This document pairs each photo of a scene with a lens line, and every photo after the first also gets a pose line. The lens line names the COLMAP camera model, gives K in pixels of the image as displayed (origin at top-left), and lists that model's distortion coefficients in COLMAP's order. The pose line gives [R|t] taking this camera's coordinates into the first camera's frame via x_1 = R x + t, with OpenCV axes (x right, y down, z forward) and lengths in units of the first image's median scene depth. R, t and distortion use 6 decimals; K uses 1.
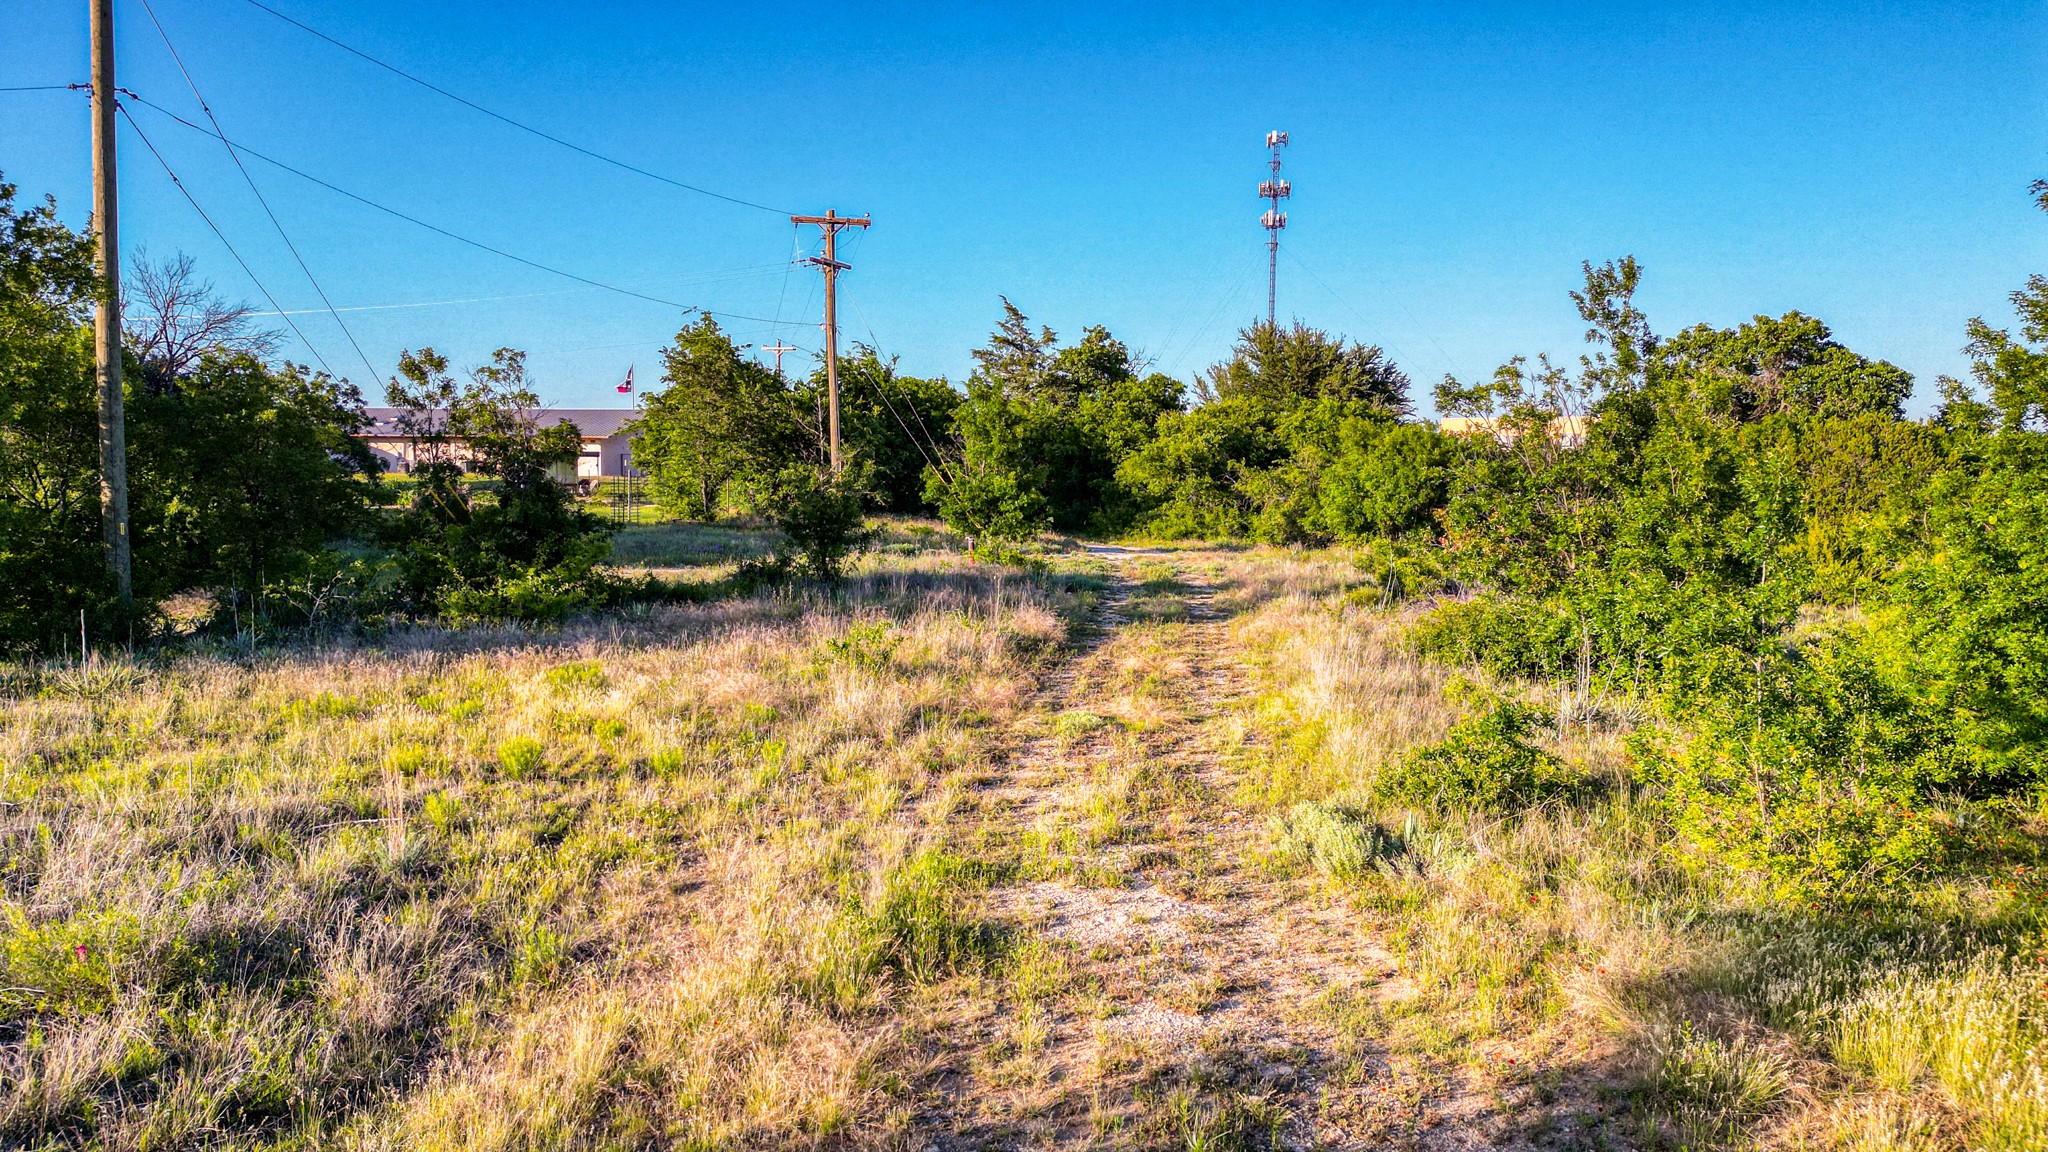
lens RADIAL K [[1421.5, 0, 1018.0], [0, 1421.5, 586.9], [0, 0, 1]] dist [0.091461, -0.100774]
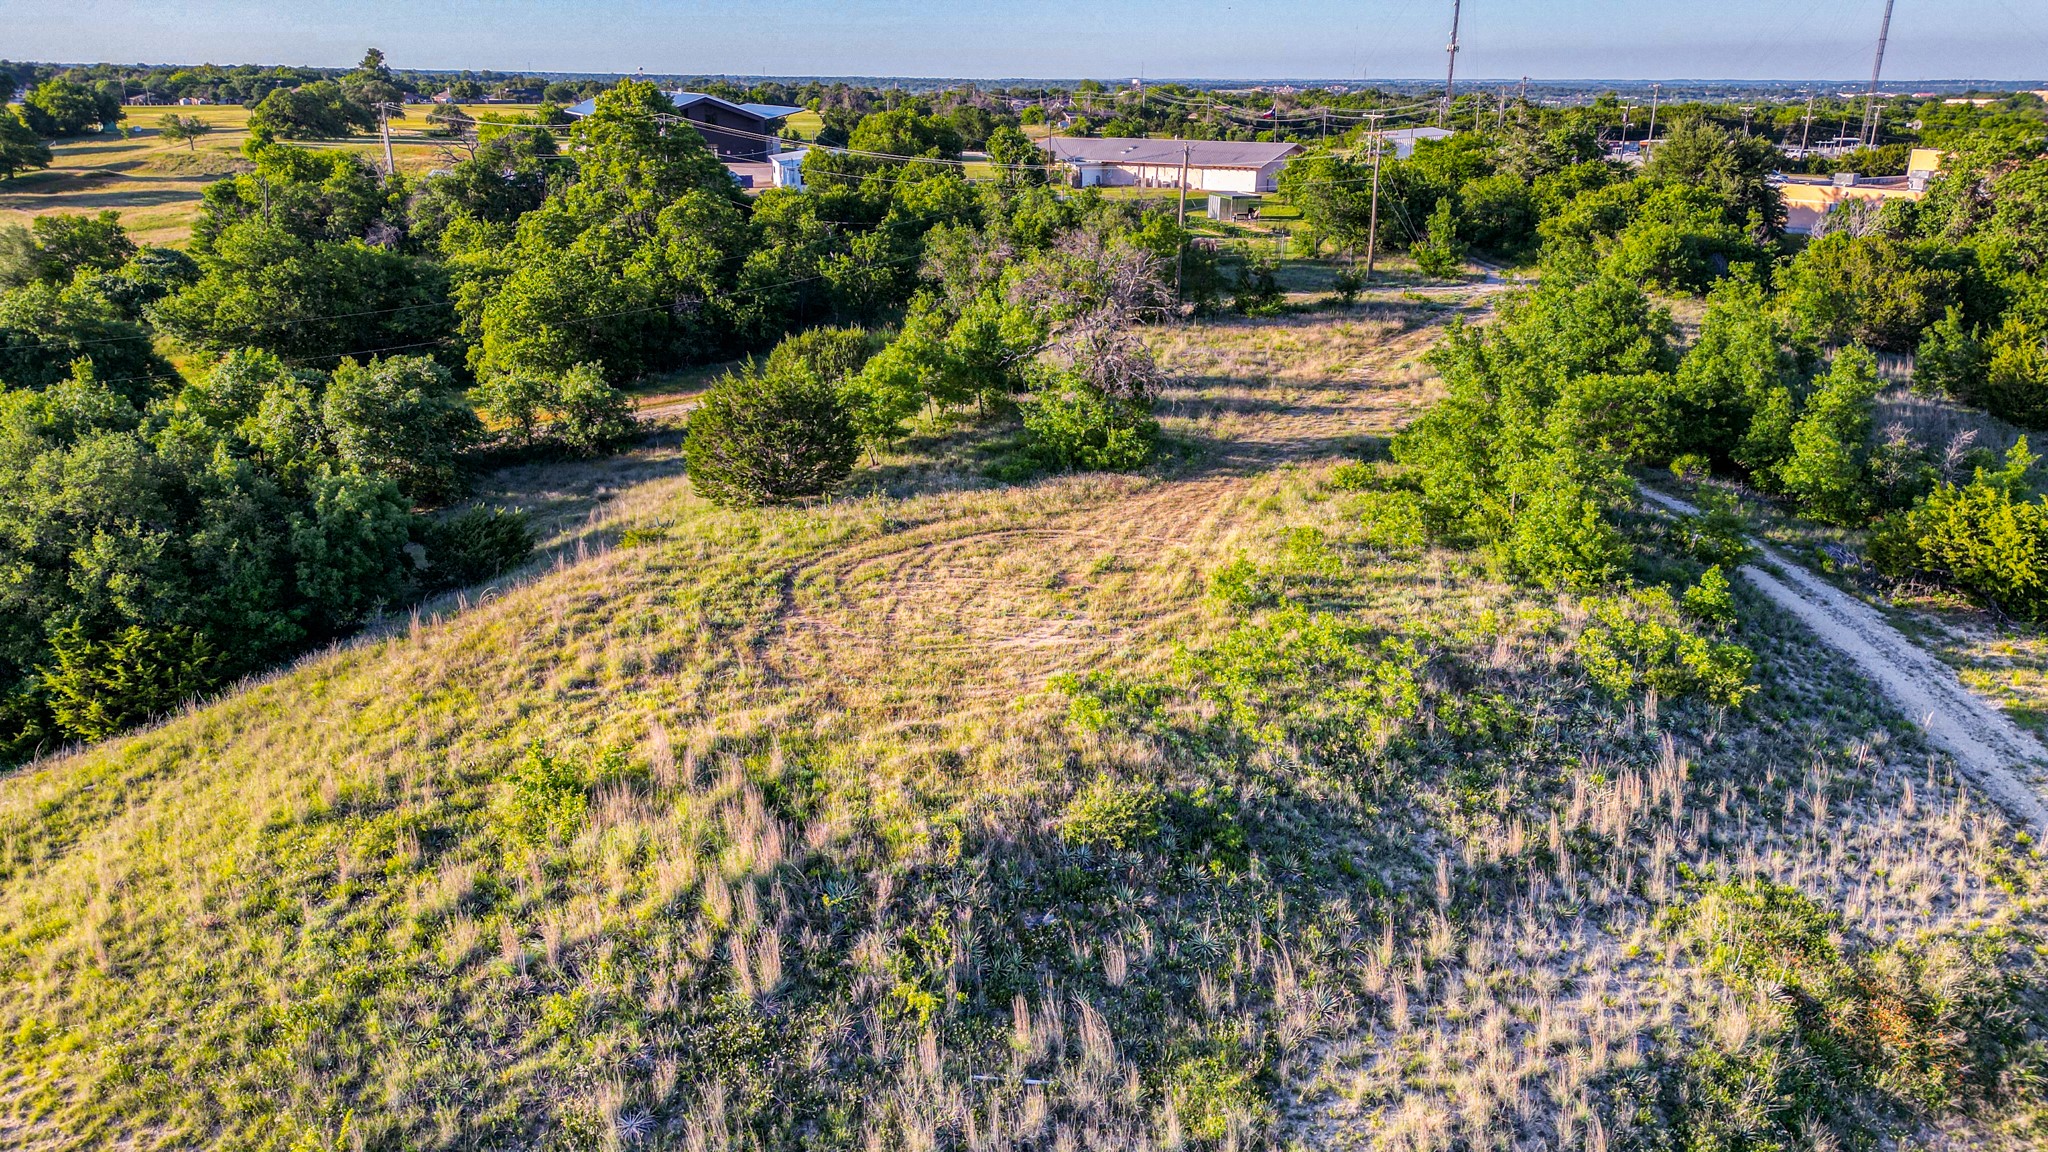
lens RADIAL K [[1421.5, 0, 1018.0], [0, 1421.5, 586.9], [0, 0, 1]] dist [0.091461, -0.100774]
pose [[0.914930, 0.133049, -0.381052, 0.241505], [-0.035116, 0.966765, 0.253242, -0.087513], [0.402082, -0.218318, 0.889195, -1.119931]]
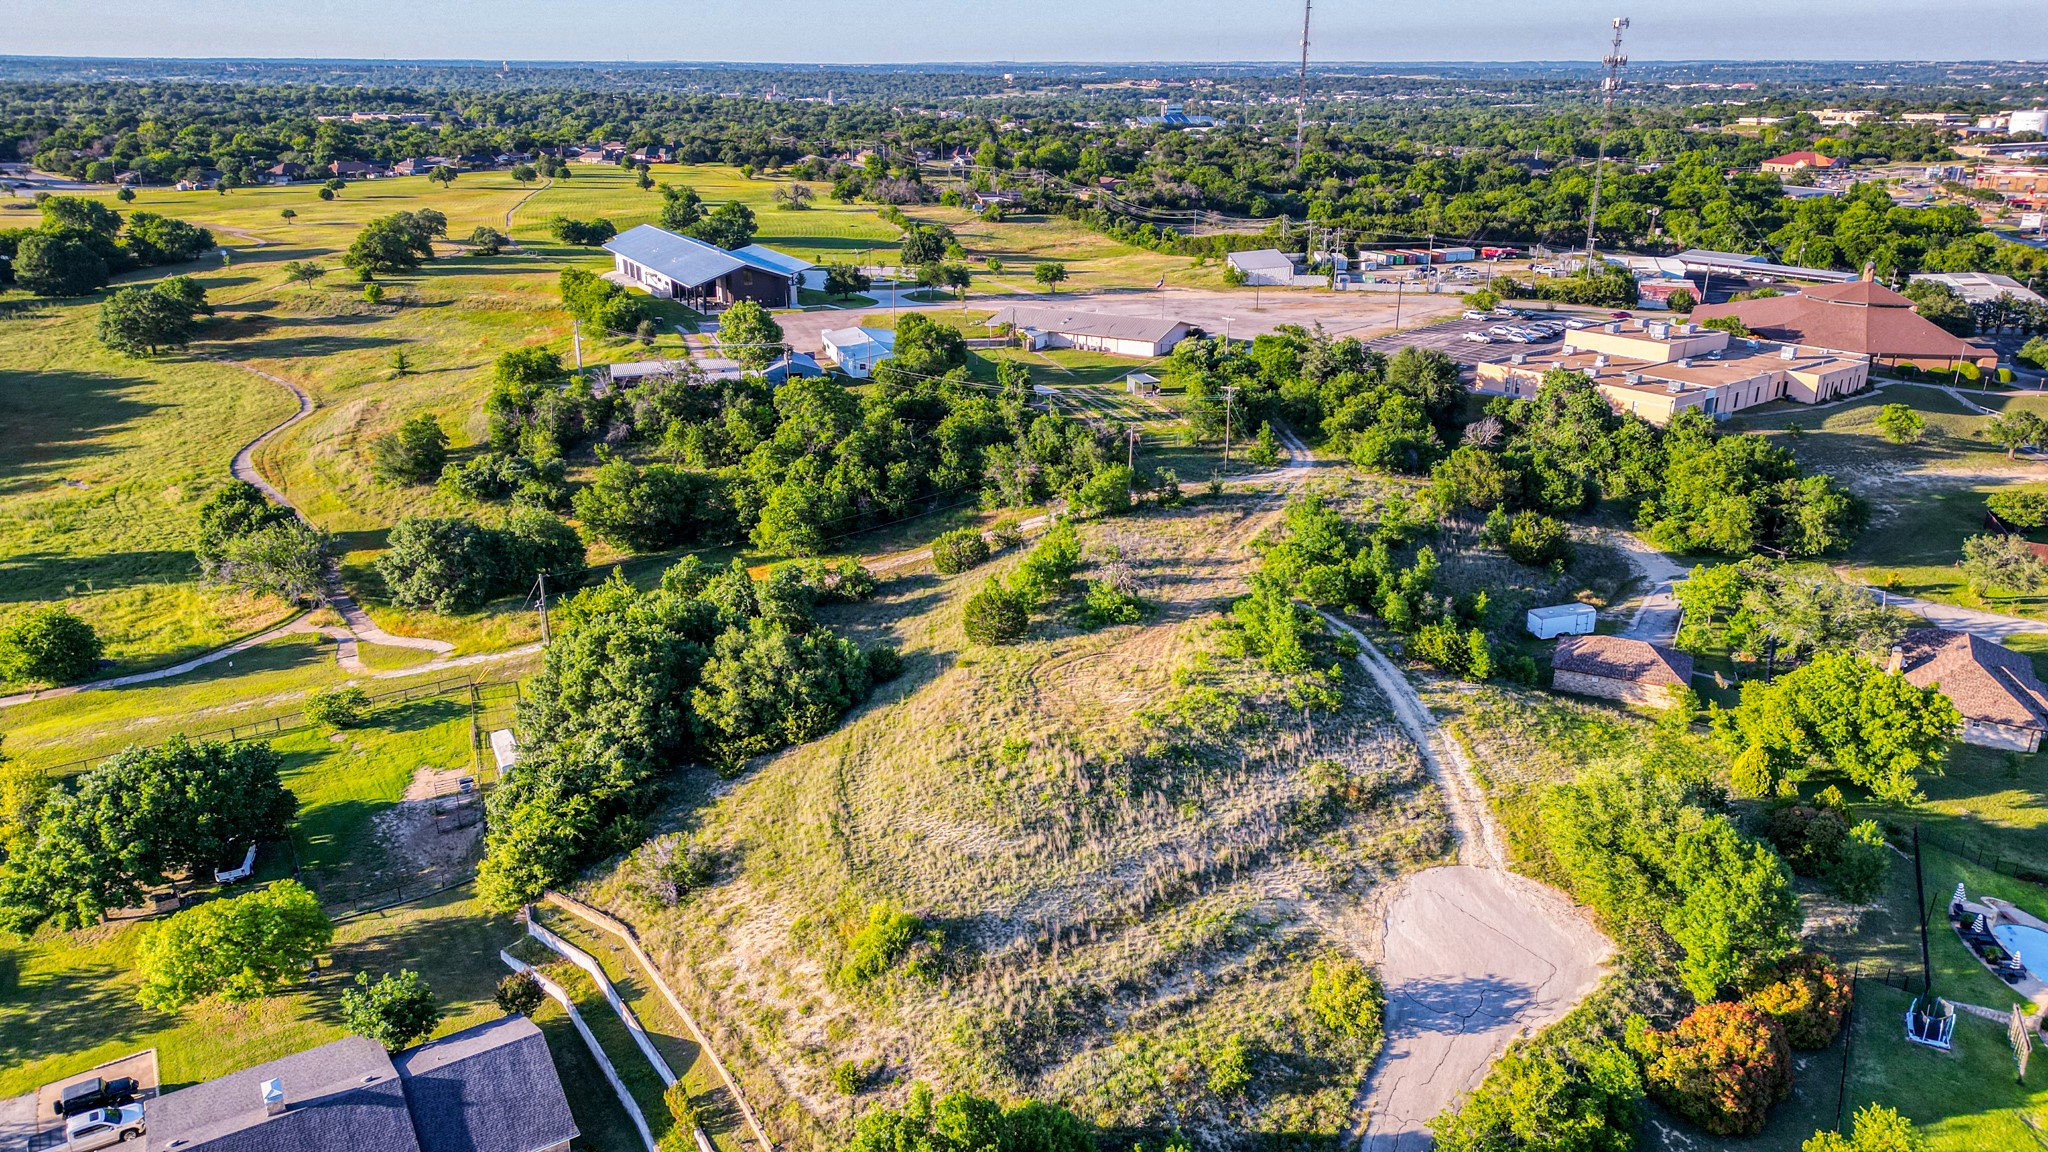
lens RADIAL K [[1416.6, 0, 1024.0], [0, 1416.6, 576.0], [0, 0, 1]] dist [0.162015, -0.205022]
pose [[0.947625, 0.102461, -0.302505, 0.475333], [-0.023093, 0.966646, 0.255072, -0.593796], [0.318550, -0.234727, 0.918384, -2.435995]]
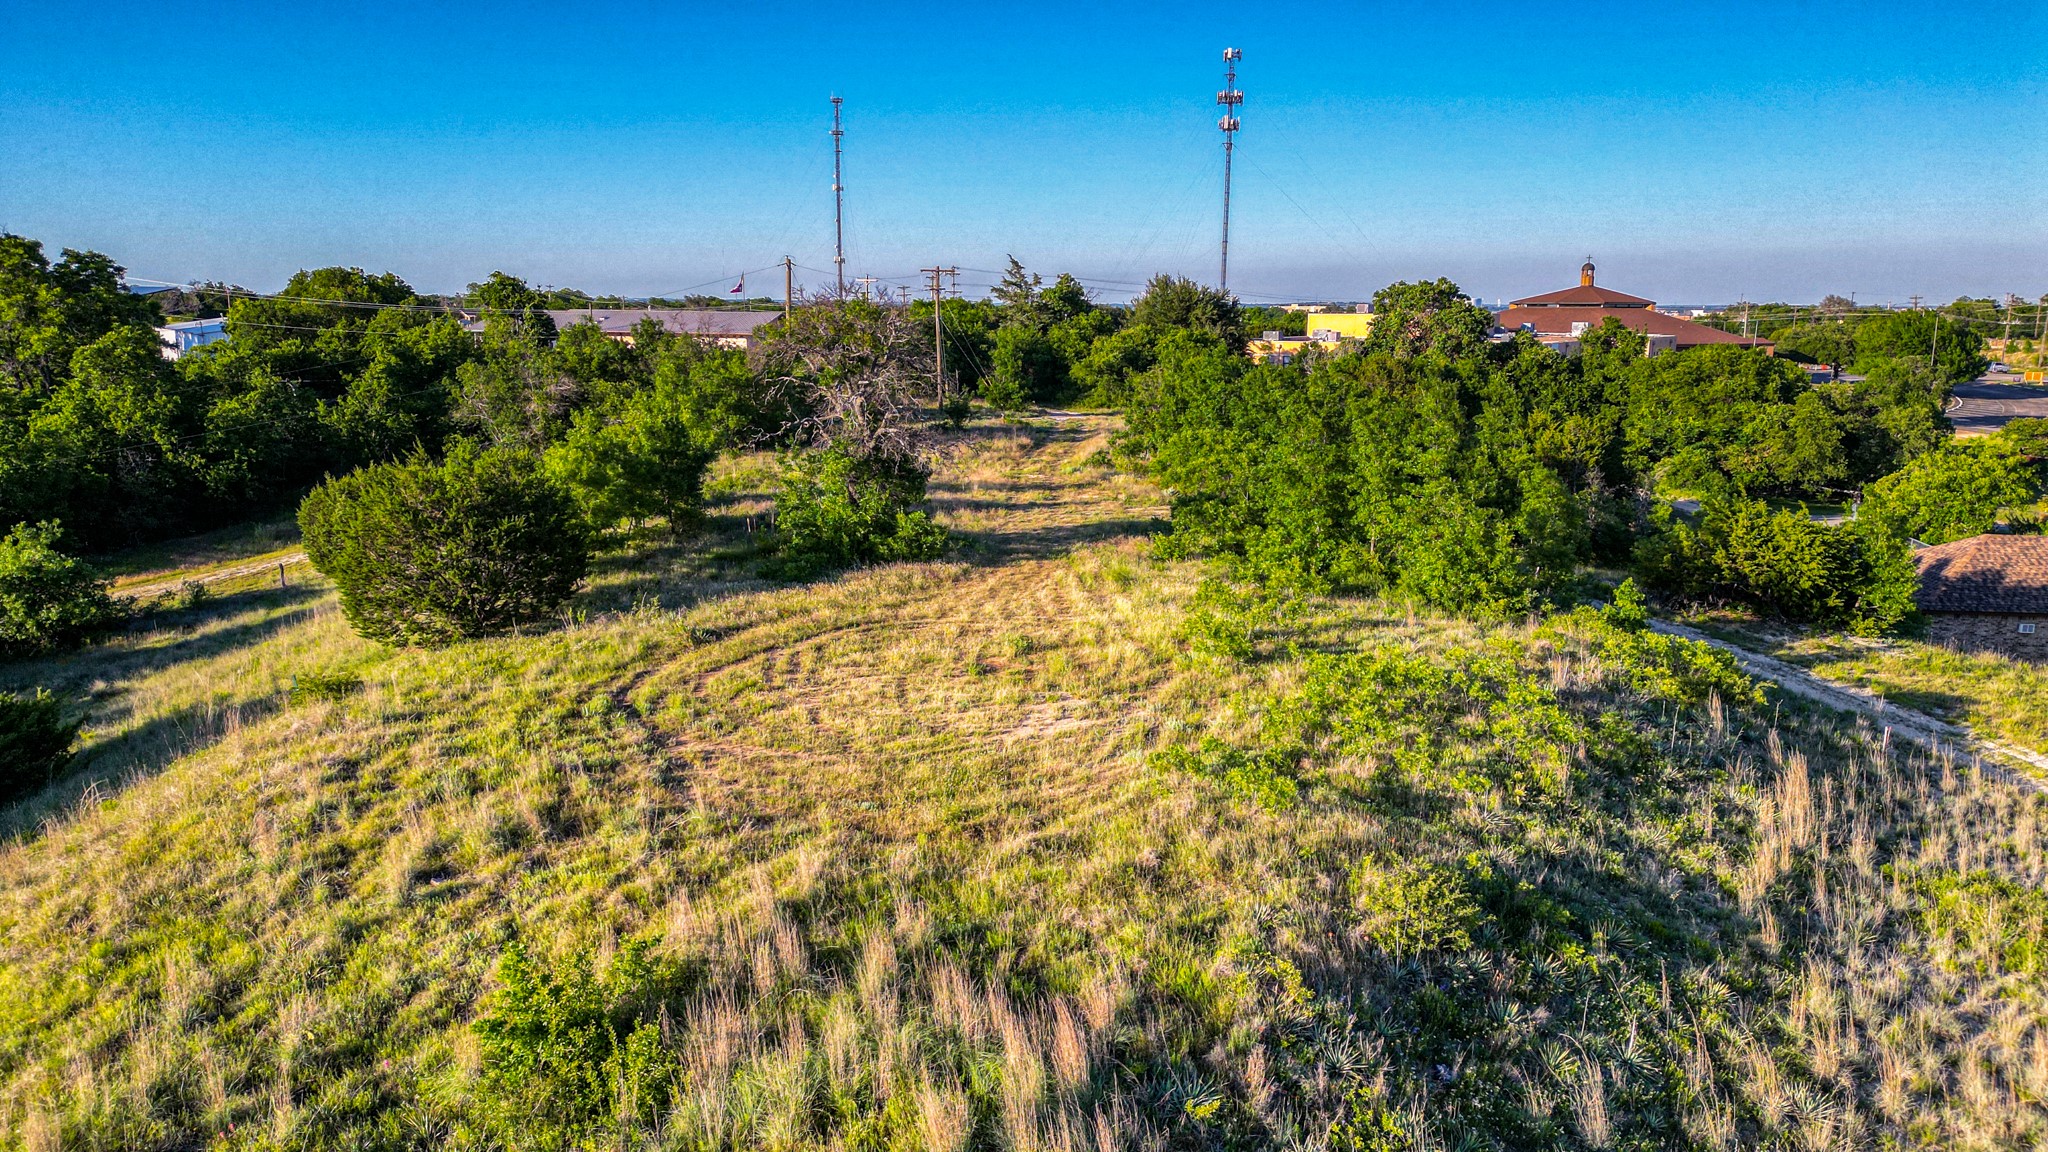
lens RADIAL K [[1421.5, 0, 1018.0], [0, 1421.5, 586.9], [0, 0, 1]] dist [0.091461, -0.100774]
pose [[0.999992, -0.003938, 0.000346, -0.003572], [0.003878, 0.994196, 0.107517, 0.002168], [-0.000768, -0.107515, 0.994203, -1.012150]]
